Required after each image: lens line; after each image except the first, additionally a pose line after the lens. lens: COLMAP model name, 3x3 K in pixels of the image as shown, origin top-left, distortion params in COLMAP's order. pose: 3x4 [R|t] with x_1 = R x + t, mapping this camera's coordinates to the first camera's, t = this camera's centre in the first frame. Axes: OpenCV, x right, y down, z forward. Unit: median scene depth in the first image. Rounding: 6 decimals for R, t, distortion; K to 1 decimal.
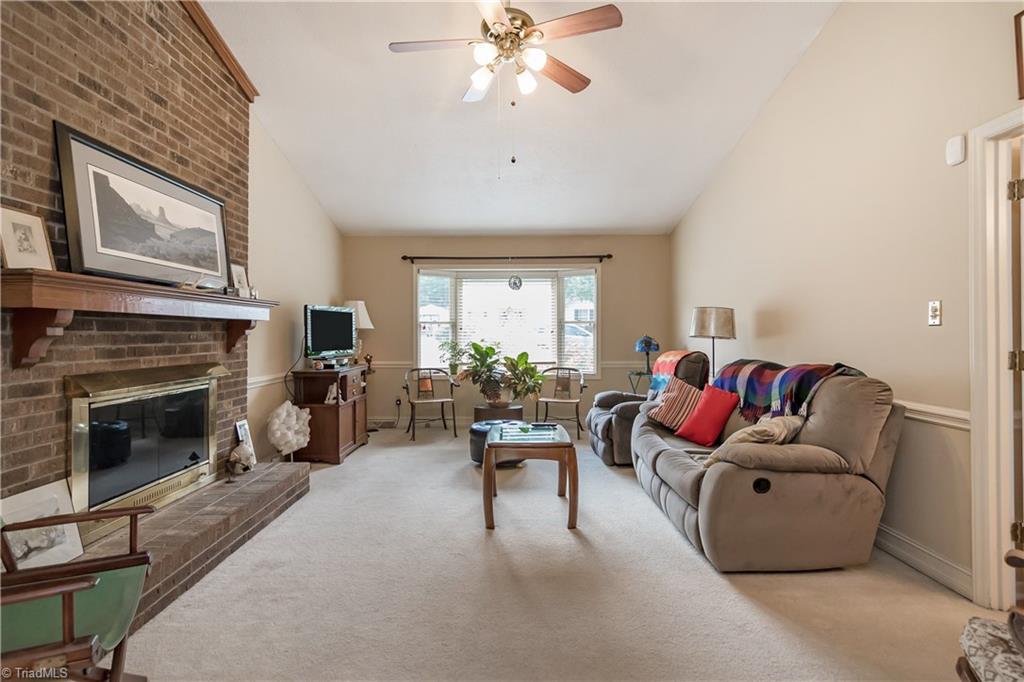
lens RADIAL K [[497.6, 0, 506.6], [0, 497.6, 327.5], [0, 0, 1]] dist [0.001621, 0.001728]
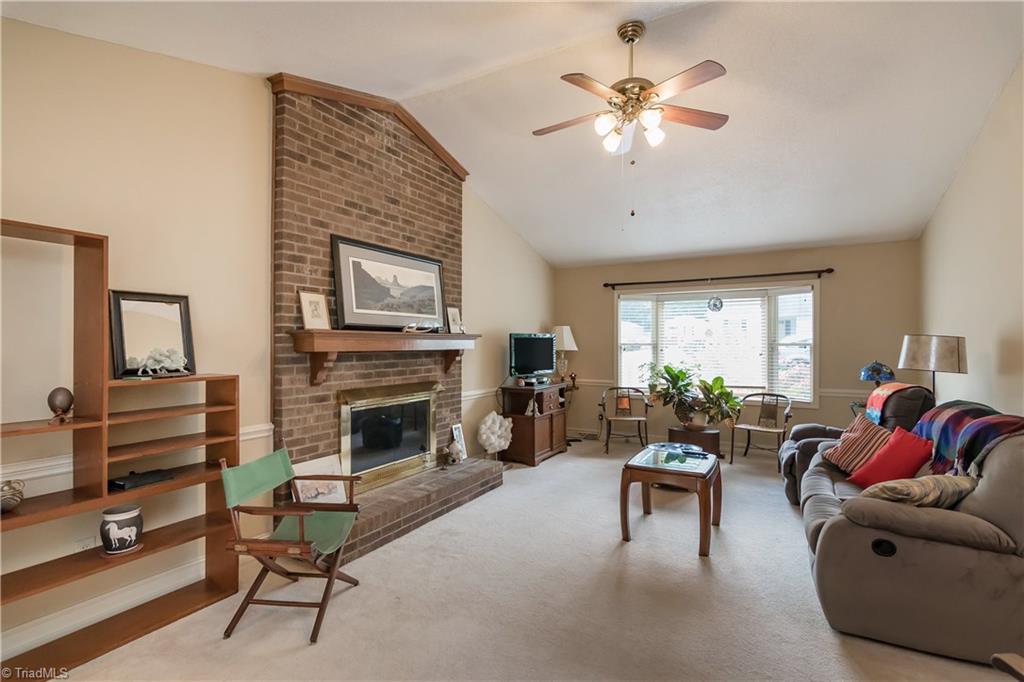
lens RADIAL K [[491.8, 0, 509.9], [0, 491.8, 342.1], [0, 0, 1]] dist [0.003669, 0.001762]
pose [[0.873743, 0.001515, -0.486386, 0.271865], [0.003441, 0.999951, 0.009296, -0.052060], [0.486377, -0.009796, 0.873694, -0.087603]]
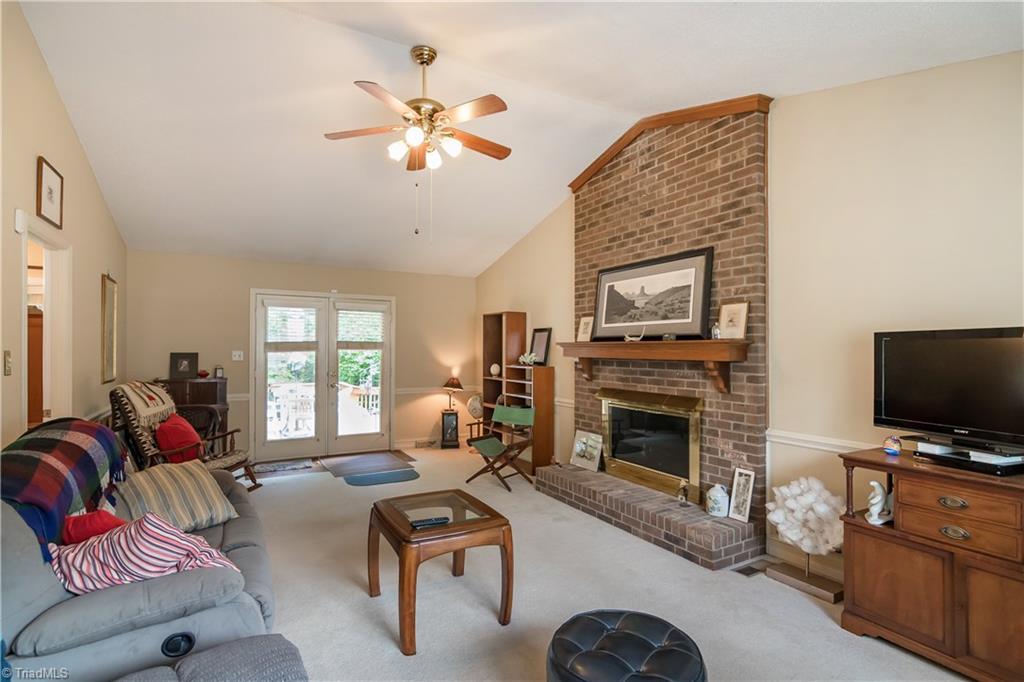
lens RADIAL K [[491.8, 0, 509.9], [0, 491.8, 342.1], [0, 0, 1]] dist [0.003669, 0.001762]
pose [[-0.869487, -0.003000, -0.493948, 0.354606], [0.008798, 0.999729, -0.021558, -0.038701], [0.493878, -0.023090, -0.869224, 1.880309]]
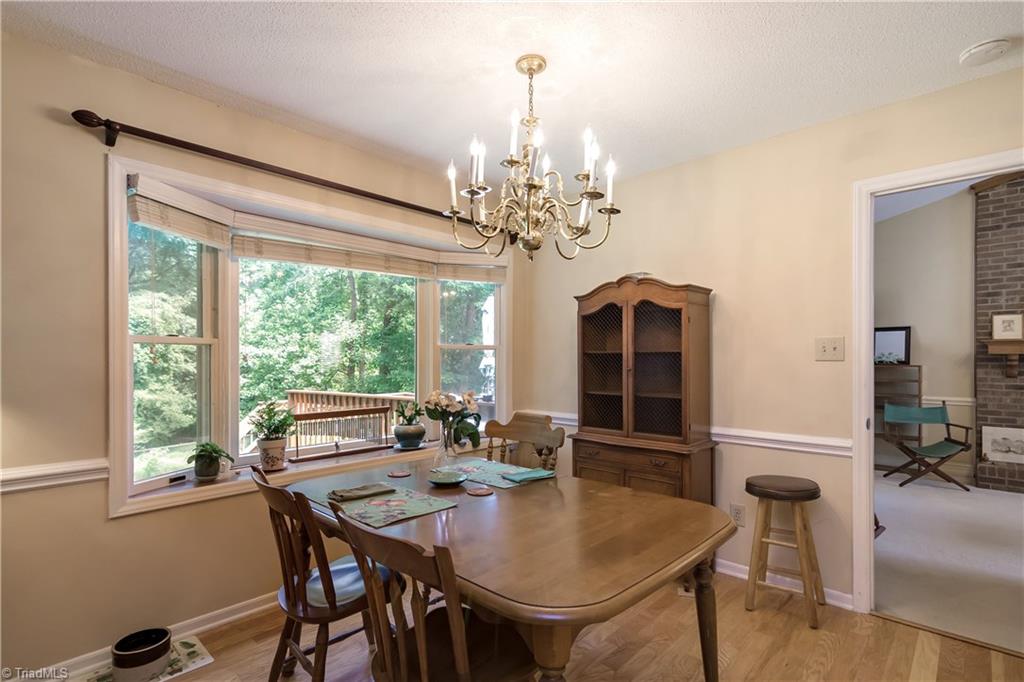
lens RADIAL K [[496.0, 0, 514.8], [0, 496.0, 357.7], [0, 0, 1]] dist [0.001297, 0.000198]
pose [[-0.678568, 0.001737, -0.734536, 1.636806], [0.010803, 0.999913, -0.007616, -0.016739], [0.734458, -0.013103, -0.678527, 0.563906]]
